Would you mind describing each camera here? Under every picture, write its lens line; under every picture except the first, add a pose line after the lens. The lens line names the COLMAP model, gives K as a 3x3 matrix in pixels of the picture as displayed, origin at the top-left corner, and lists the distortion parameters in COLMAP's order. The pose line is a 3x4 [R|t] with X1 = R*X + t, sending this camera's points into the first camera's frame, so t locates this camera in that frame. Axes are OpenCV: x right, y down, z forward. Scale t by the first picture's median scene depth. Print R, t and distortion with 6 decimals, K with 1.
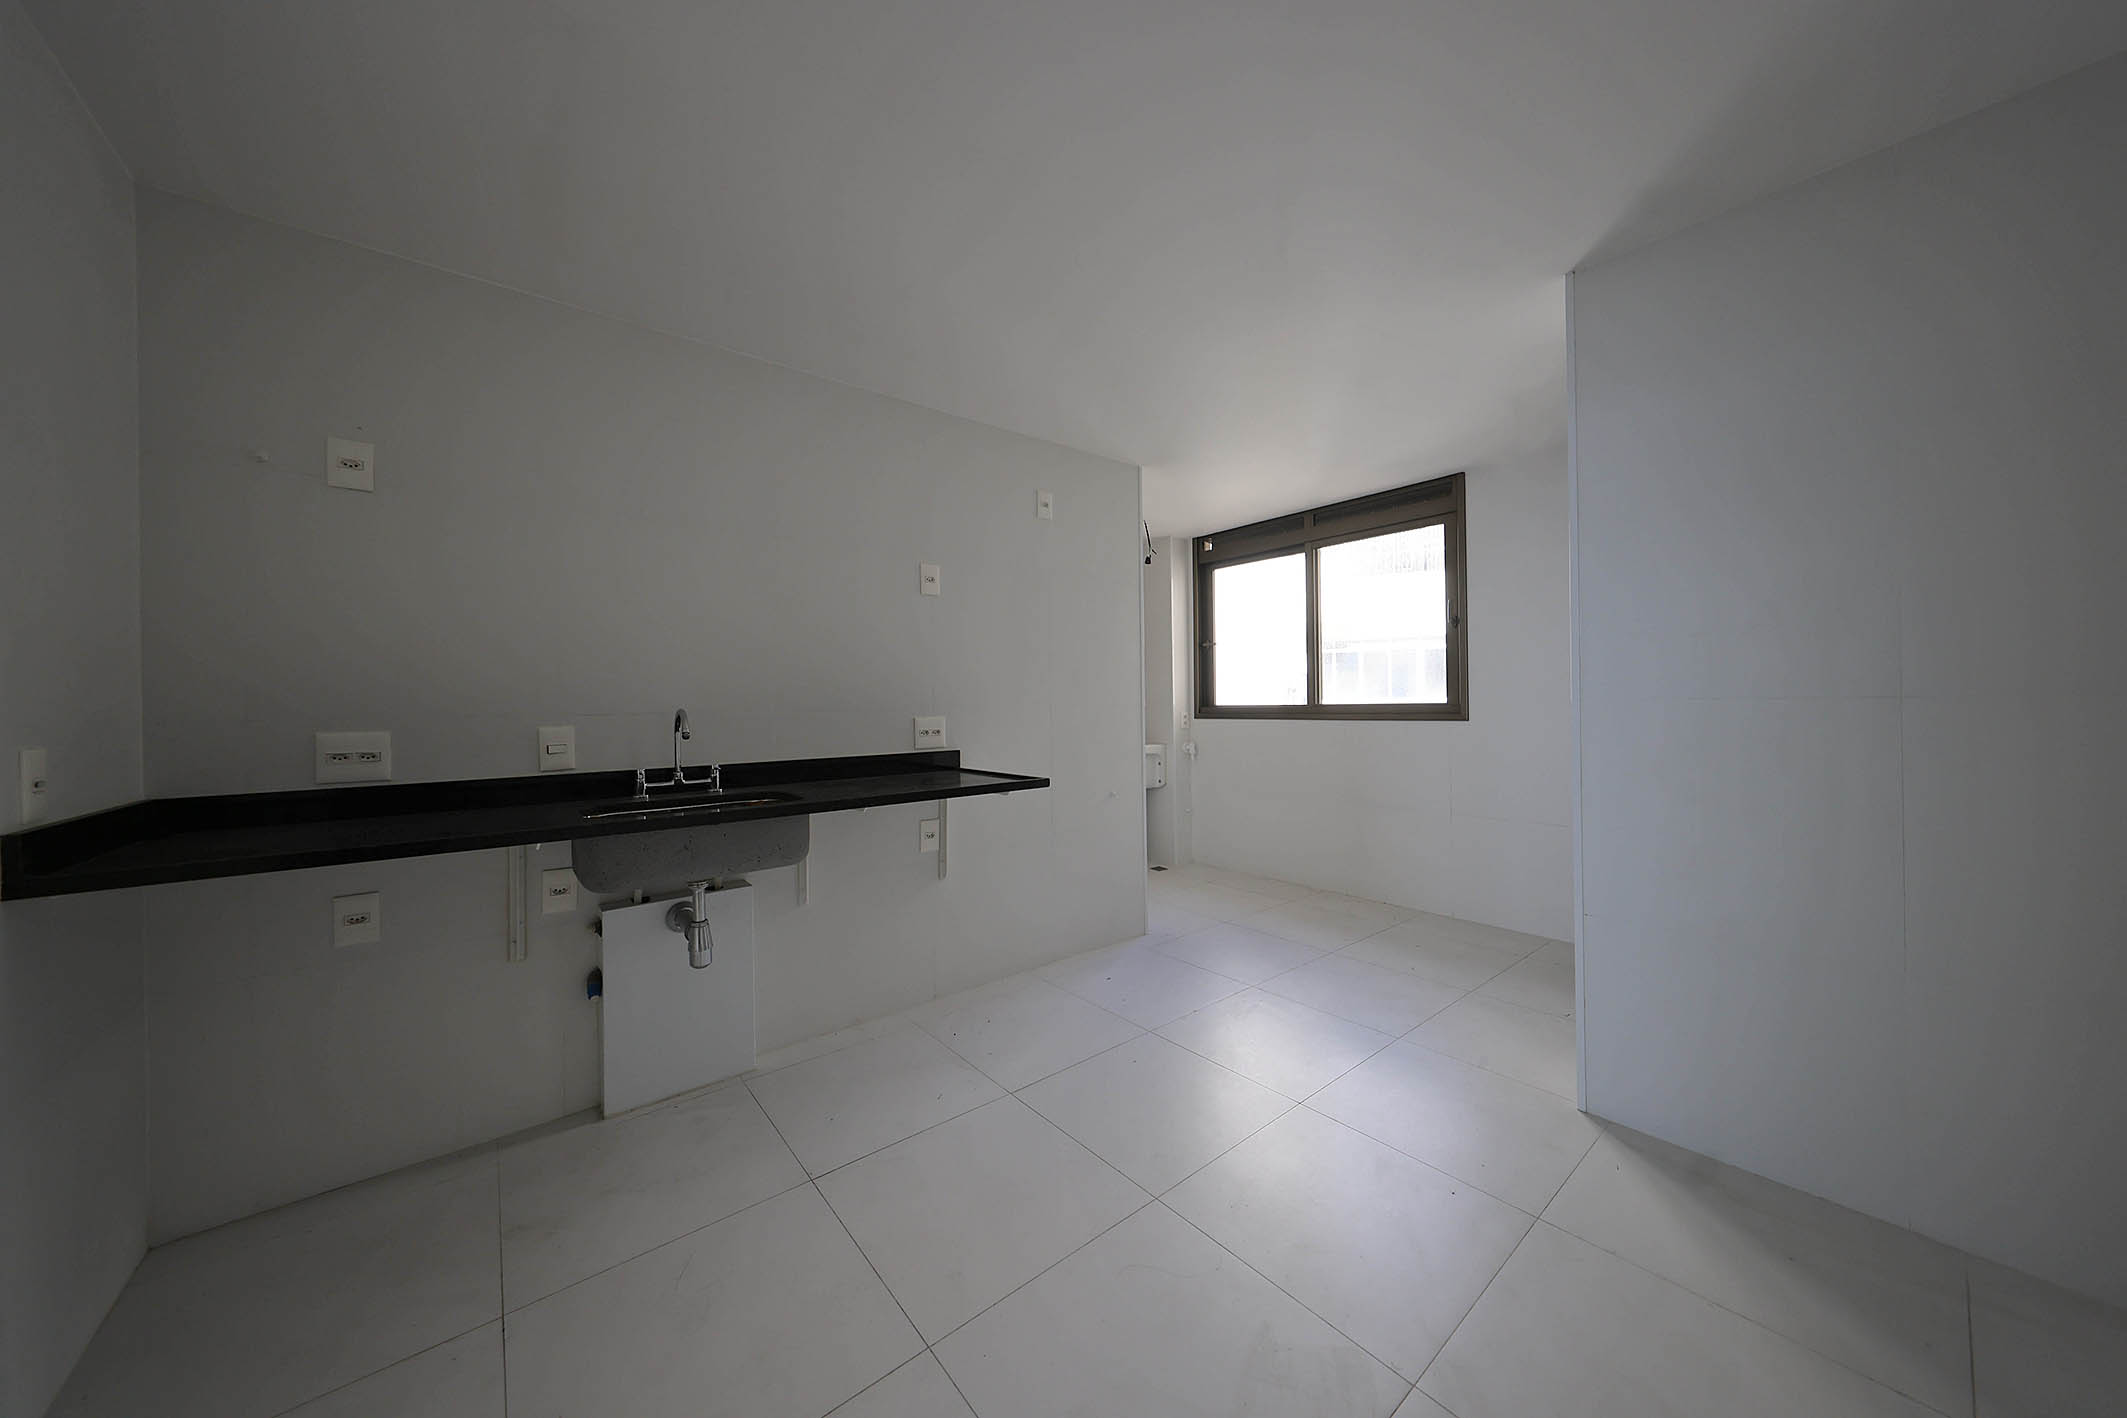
lens RADIAL K [[706.4, 0, 1071.8], [0, 706.4, 701.4], [0, 0, 1]] dist [0.000658, 0.000028]
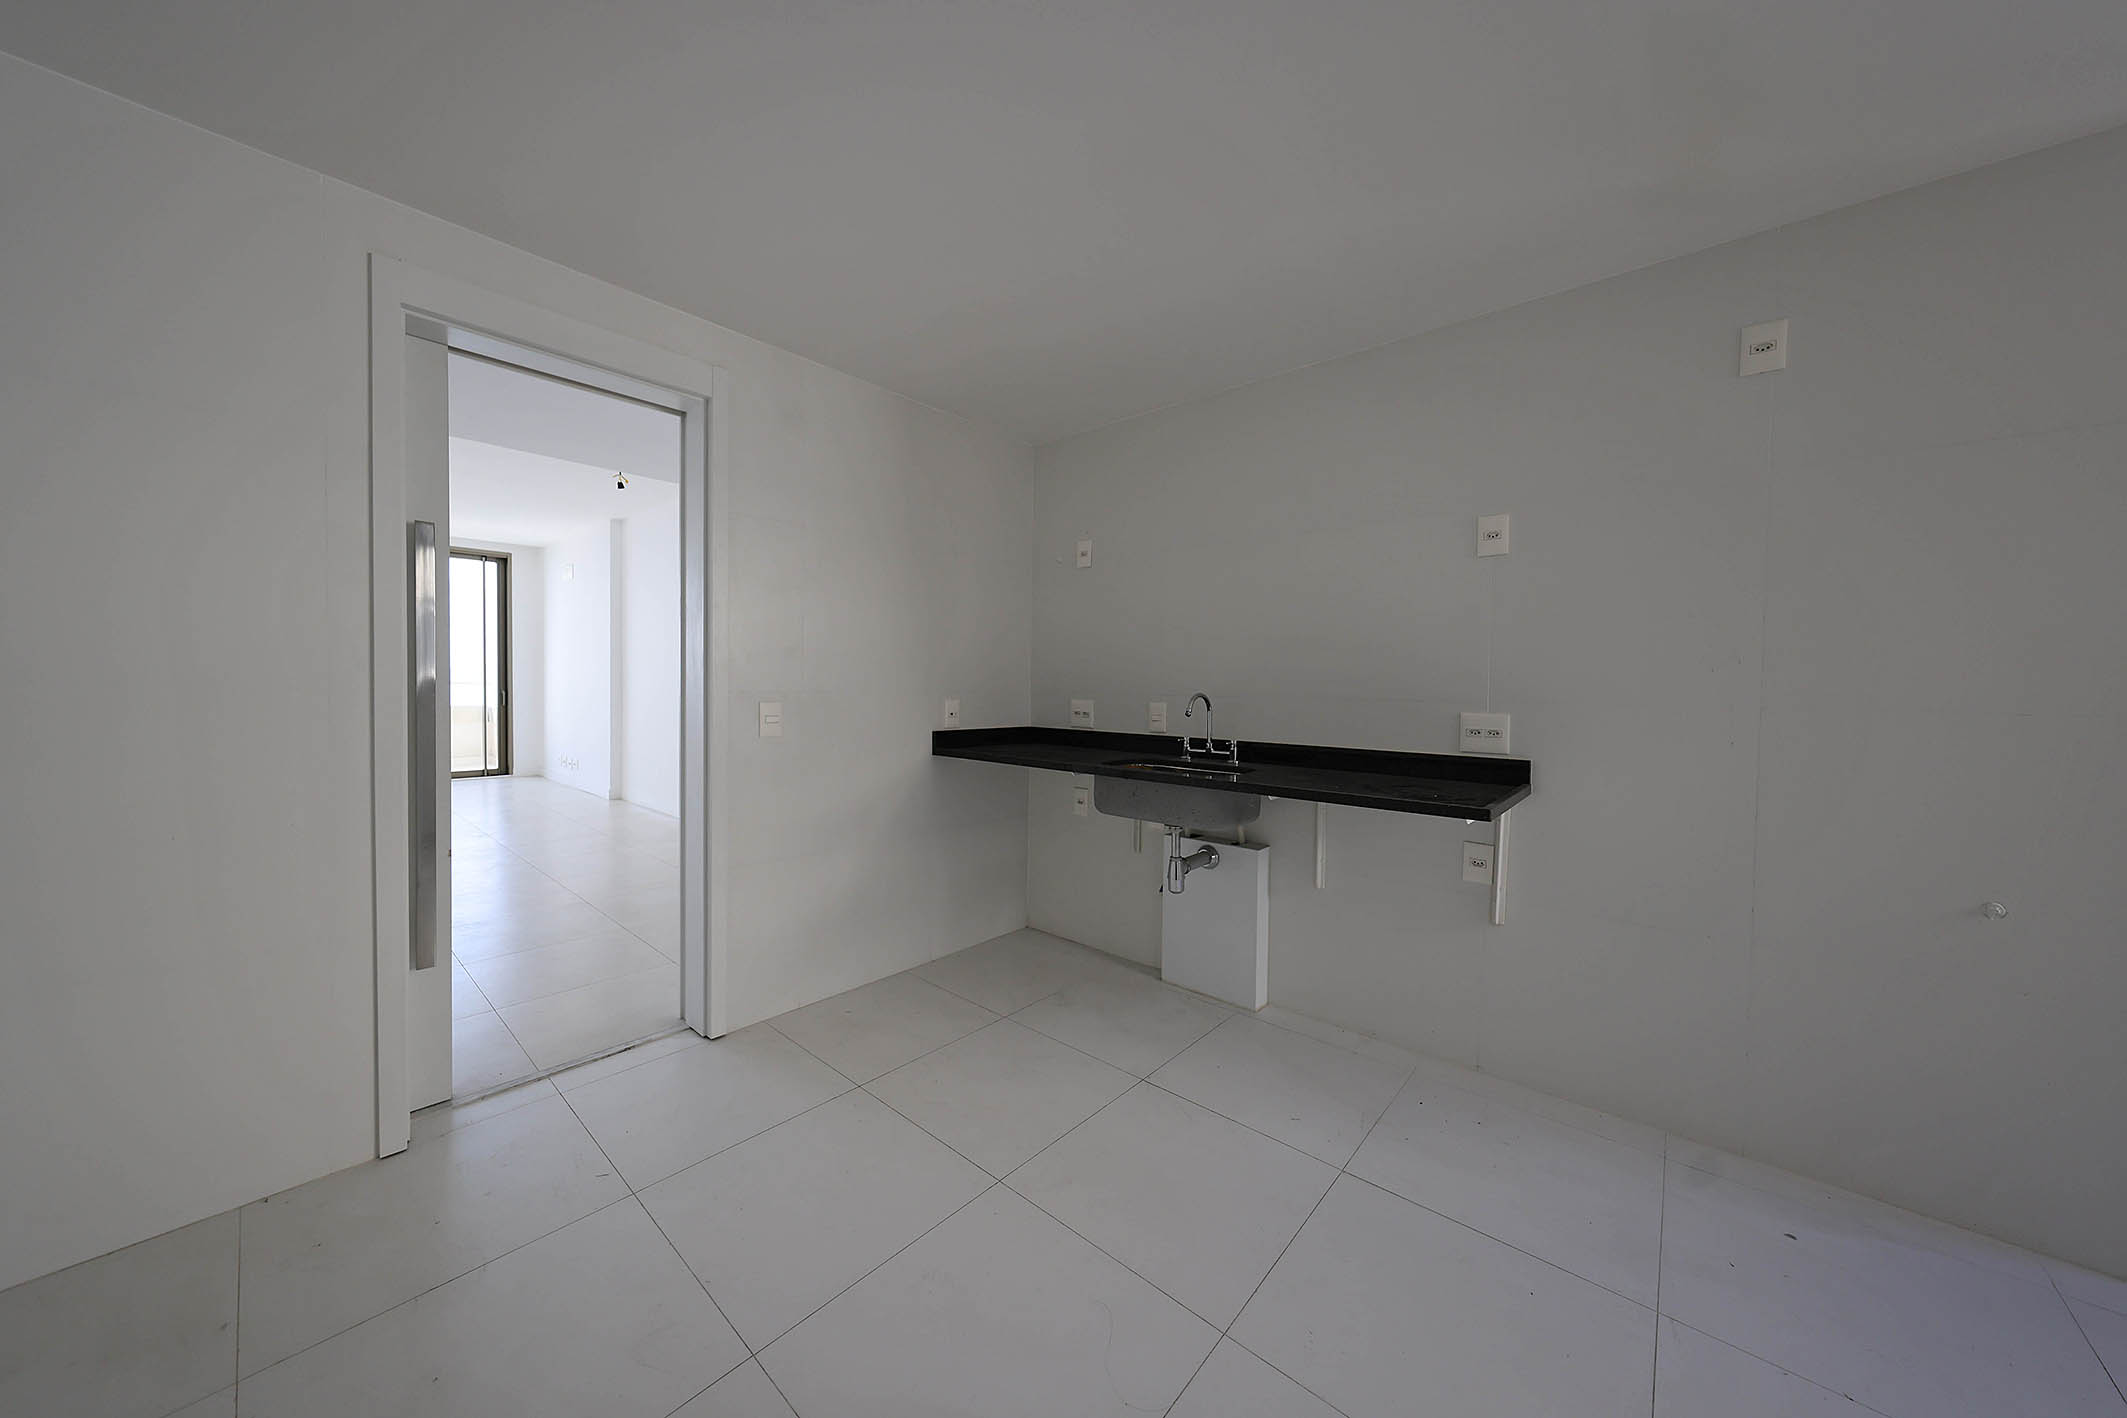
lens RADIAL K [[706.4, 0, 1070.0], [0, 706.4, 704.0], [0, 0, 1]] dist [0.000658, 0.000028]
pose [[0.160683, 0.036902, -0.986316, 0.651603], [-0.018618, 0.999236, 0.034353, -0.008032], [0.986830, 0.012843, 0.161247, 0.554741]]
